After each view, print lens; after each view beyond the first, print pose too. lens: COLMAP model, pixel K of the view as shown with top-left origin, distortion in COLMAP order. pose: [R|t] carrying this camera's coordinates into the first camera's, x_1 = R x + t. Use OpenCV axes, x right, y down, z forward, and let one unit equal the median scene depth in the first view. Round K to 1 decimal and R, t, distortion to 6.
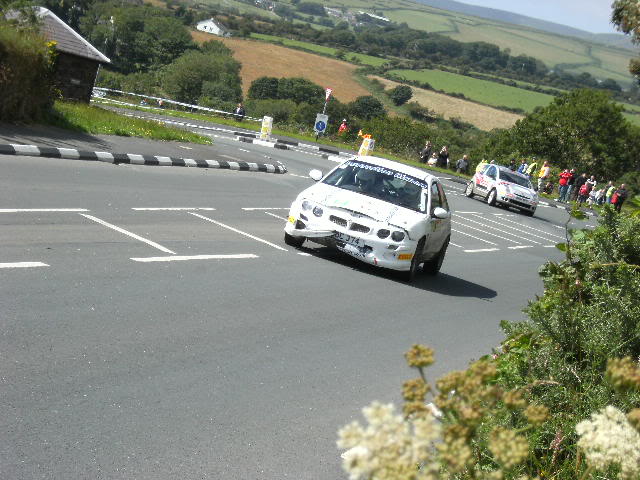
lens RADIAL K [[2321.4, 0, 293.5], [0, 2321.4, 240.2], [0, 0, 1]] dist [1.090086, -0.917095]
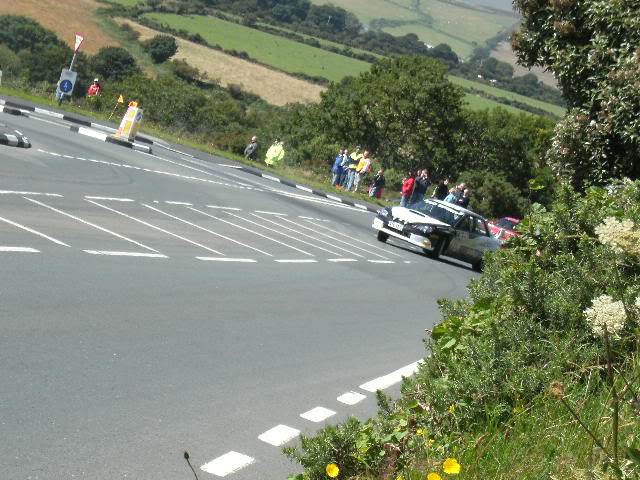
lens RADIAL K [[2598.7, 0, 292.7], [0, 2598.7, 238.3], [0, 0, 1]] dist [1.294305, -4.497849]
pose [[0.997664, 0.046934, 0.049643, 0.048889], [-0.047184, 0.998879, 0.003883, -0.008809], [-0.049405, -0.006216, 0.998759, 0.190360]]
